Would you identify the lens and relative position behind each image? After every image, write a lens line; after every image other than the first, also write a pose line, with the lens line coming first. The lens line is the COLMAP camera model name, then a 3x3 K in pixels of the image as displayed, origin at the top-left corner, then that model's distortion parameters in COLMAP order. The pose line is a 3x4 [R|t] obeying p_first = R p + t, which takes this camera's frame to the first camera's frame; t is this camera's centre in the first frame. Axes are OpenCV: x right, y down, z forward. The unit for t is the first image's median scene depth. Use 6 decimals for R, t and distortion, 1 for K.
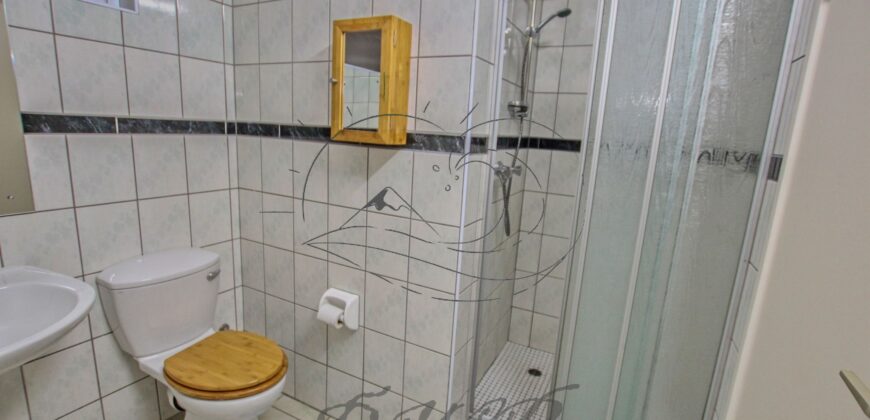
lens RADIAL K [[402.0, 0, 433.0], [0, 402.0, 211.0], [0, 0, 1]] dist [-0.036234, 0.006262]
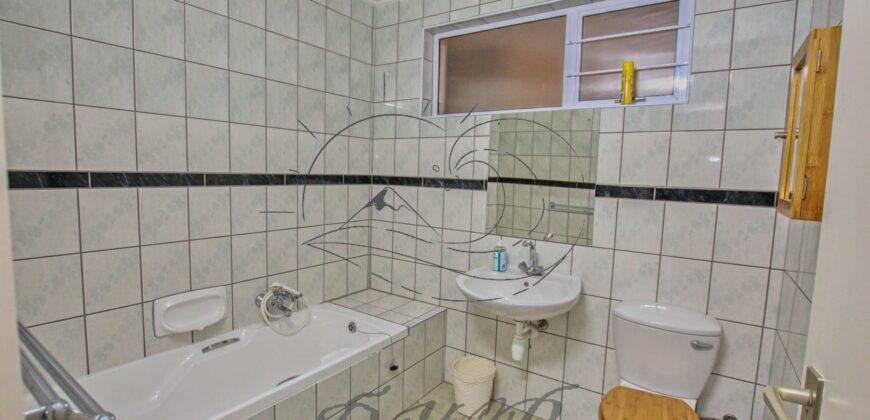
lens RADIAL K [[402.0, 0, 433.0], [0, 402.0, 211.0], [0, 0, 1]] dist [-0.036234, 0.006262]
pose [[-0.126001, 0.025627, -0.991699, 0.559883], [-0.237156, 0.969902, 0.055196, -0.064794], [0.963266, 0.242142, -0.116131, 0.473575]]
